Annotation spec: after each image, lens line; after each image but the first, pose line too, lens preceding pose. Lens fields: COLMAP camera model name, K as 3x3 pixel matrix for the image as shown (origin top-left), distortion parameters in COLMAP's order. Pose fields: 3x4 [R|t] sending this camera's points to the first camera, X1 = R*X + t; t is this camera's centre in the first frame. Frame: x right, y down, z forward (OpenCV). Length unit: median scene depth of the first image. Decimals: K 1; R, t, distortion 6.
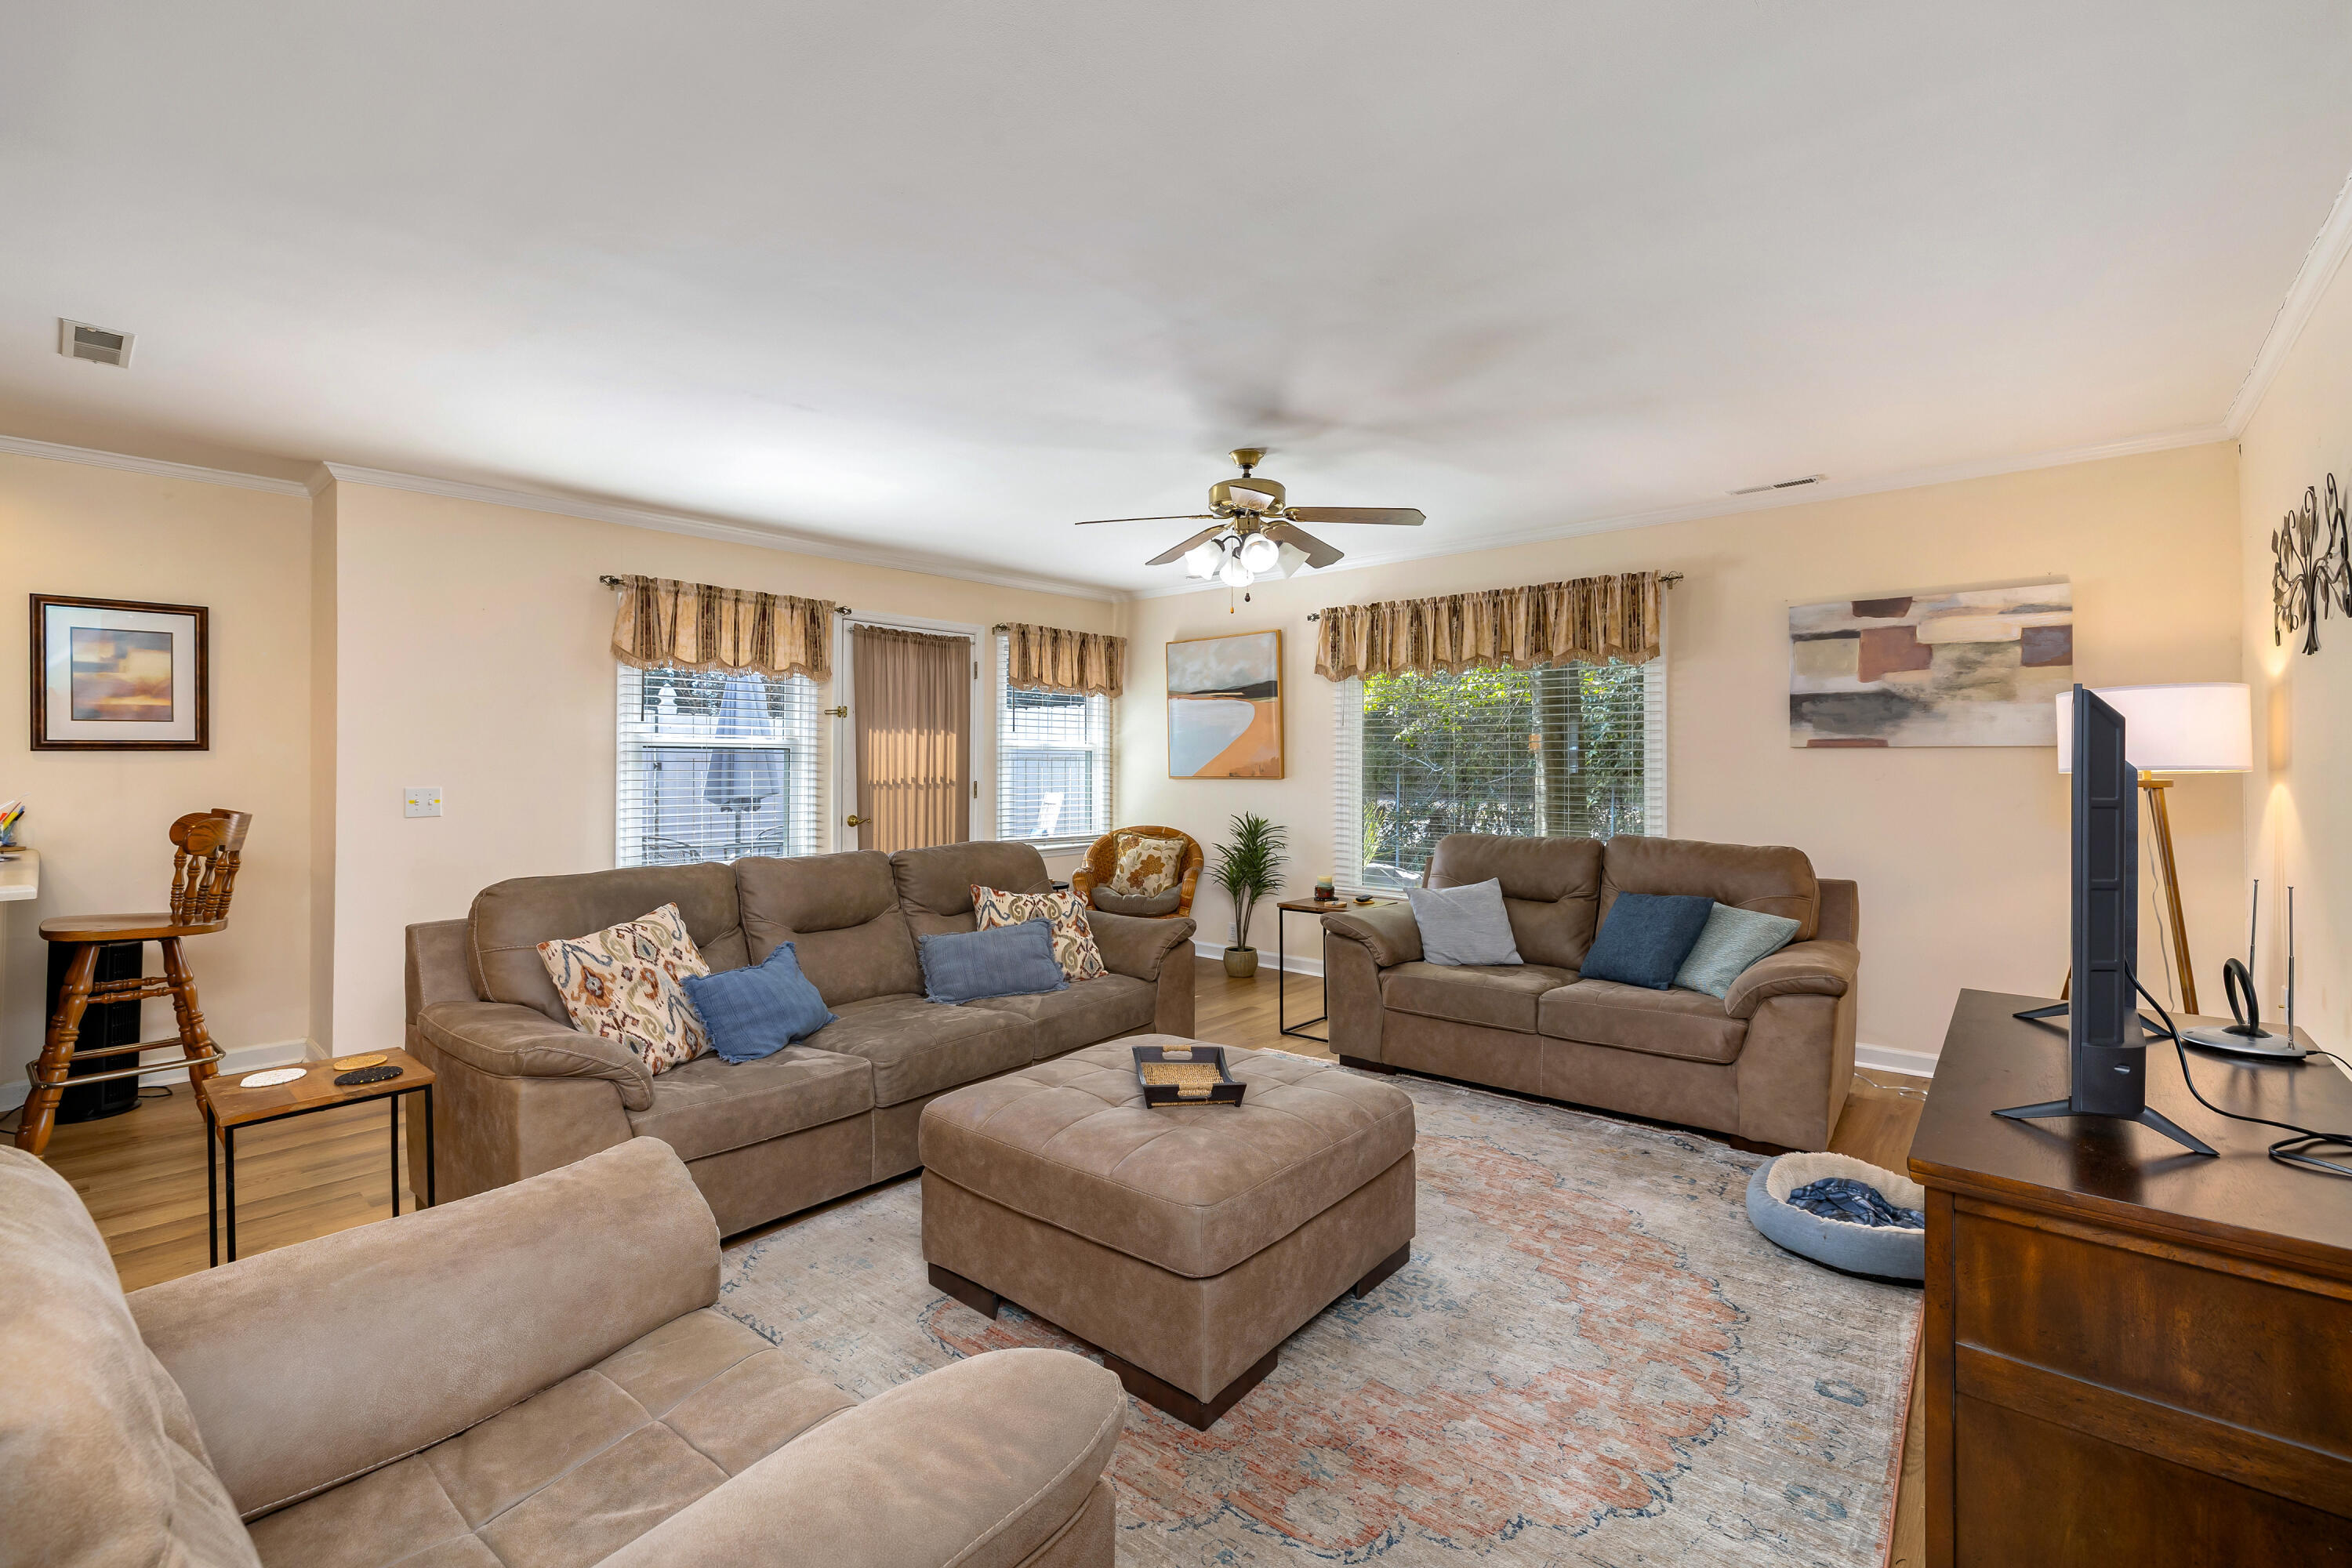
lens RADIAL K [[1016.2, 0, 1098.6], [0, 1016.2, 767.4], [0, 0, 1]] dist [-0.000580, -0.000015]
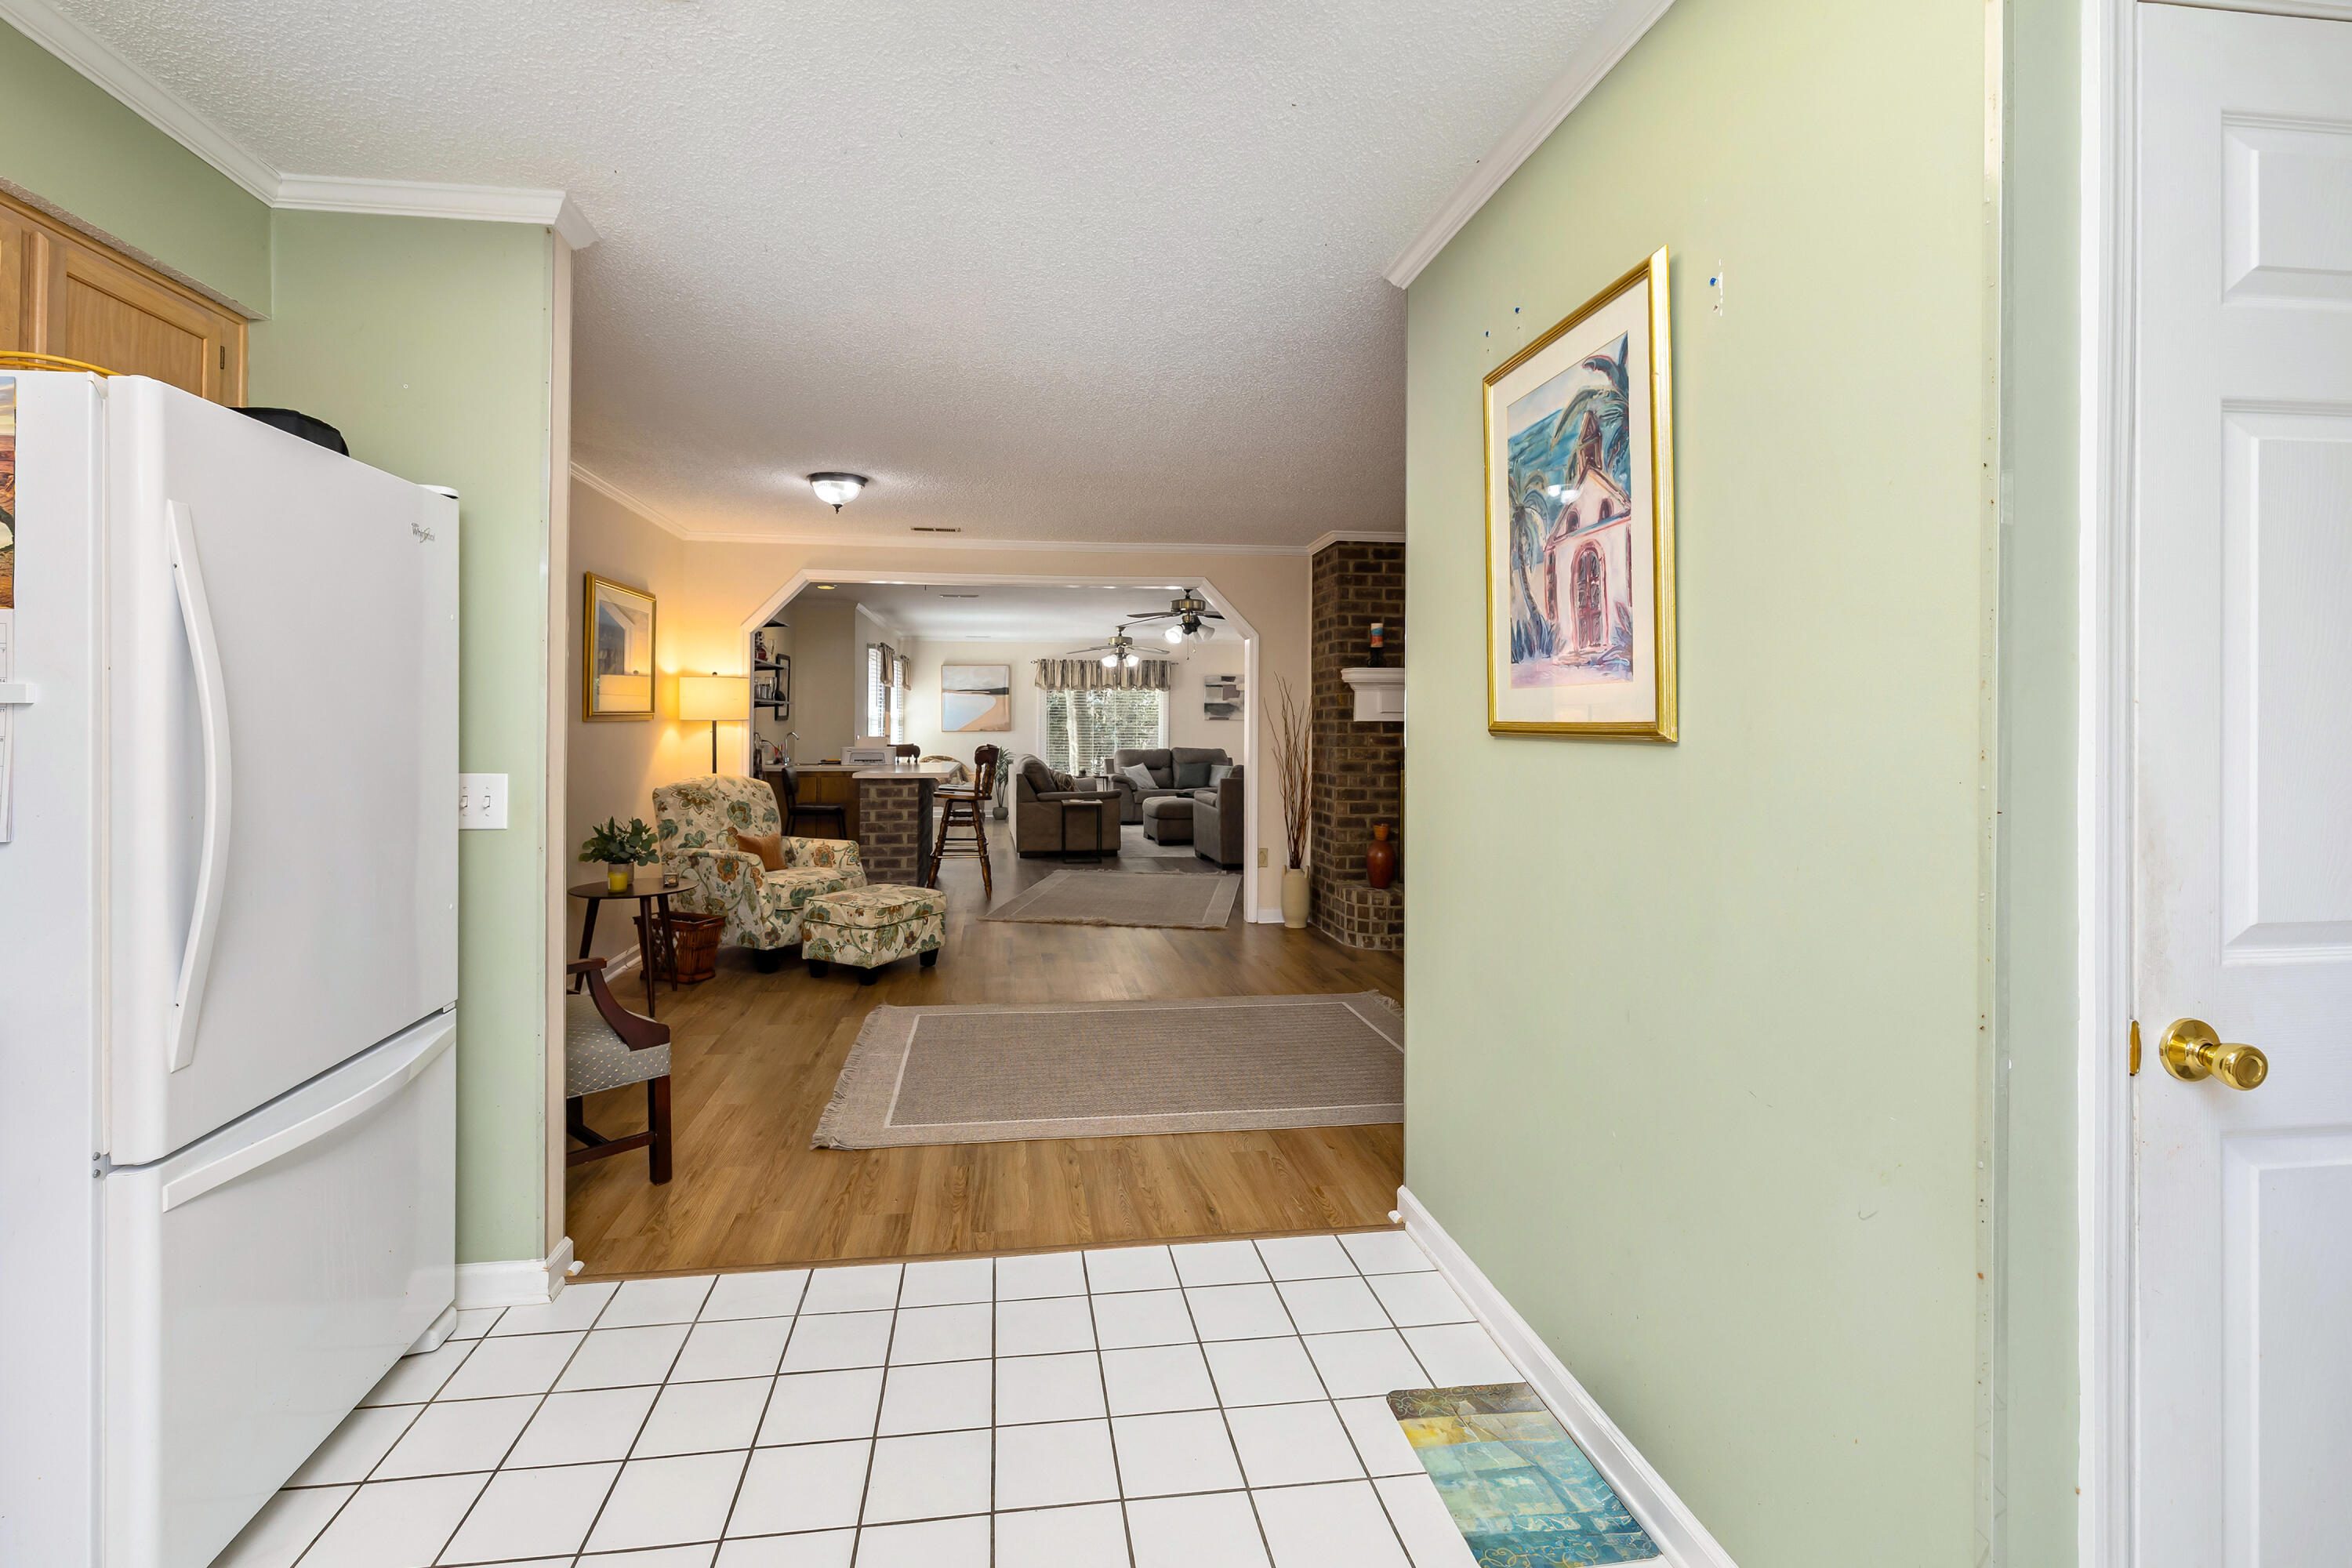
lens RADIAL K [[1009.7, 0, 1167.4], [0, 1009.7, 731.1], [0, 0, 1]] dist [0.000381, 0.000028]
pose [[0.645933, -0.006599, 0.763366, -1.809105], [0.004476, 0.999978, 0.004857, 0.000018], [-0.763381, 0.000280, 0.645948, -0.959136]]
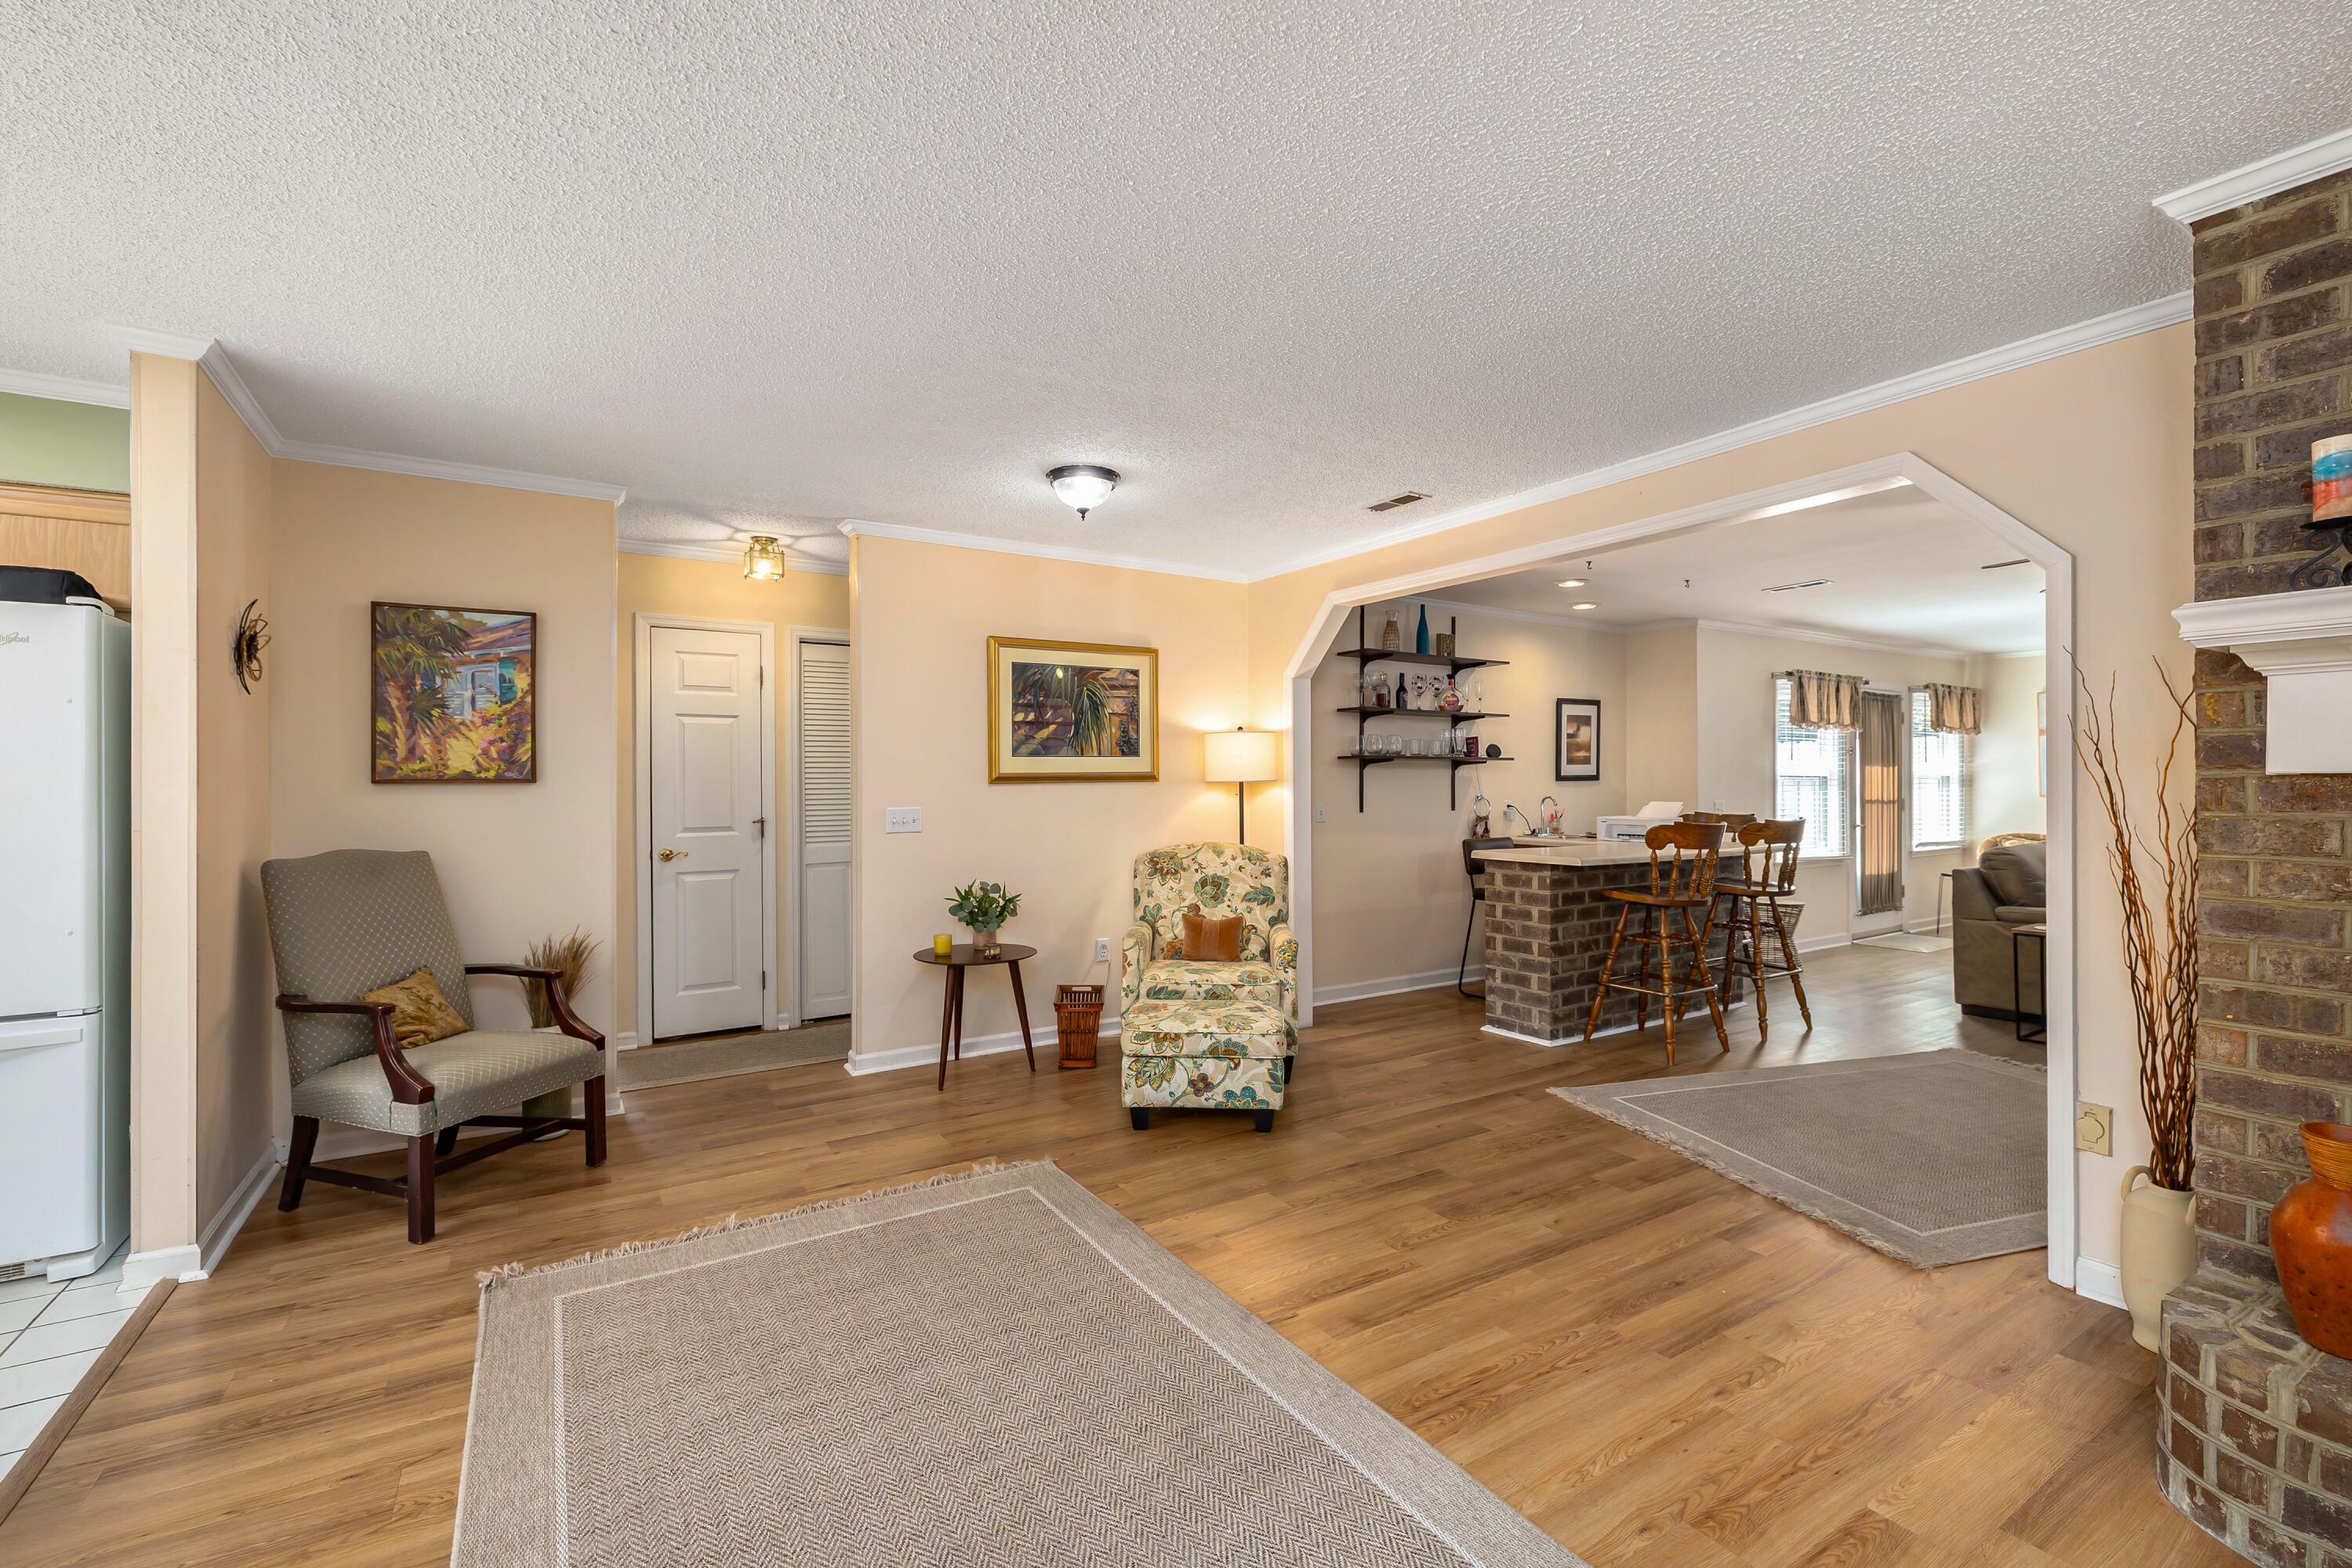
lens RADIAL K [[1017.3, 0, 1176.0], [0, 1017.3, 784.0], [0, 0, 1]] dist [0.000684, -0.000020]
pose [[0.963030, -0.003657, -0.269370, -0.985362], [0.001721, 0.999971, -0.007422, 0.001114], [0.269390, 0.006684, 0.963008, -0.815893]]
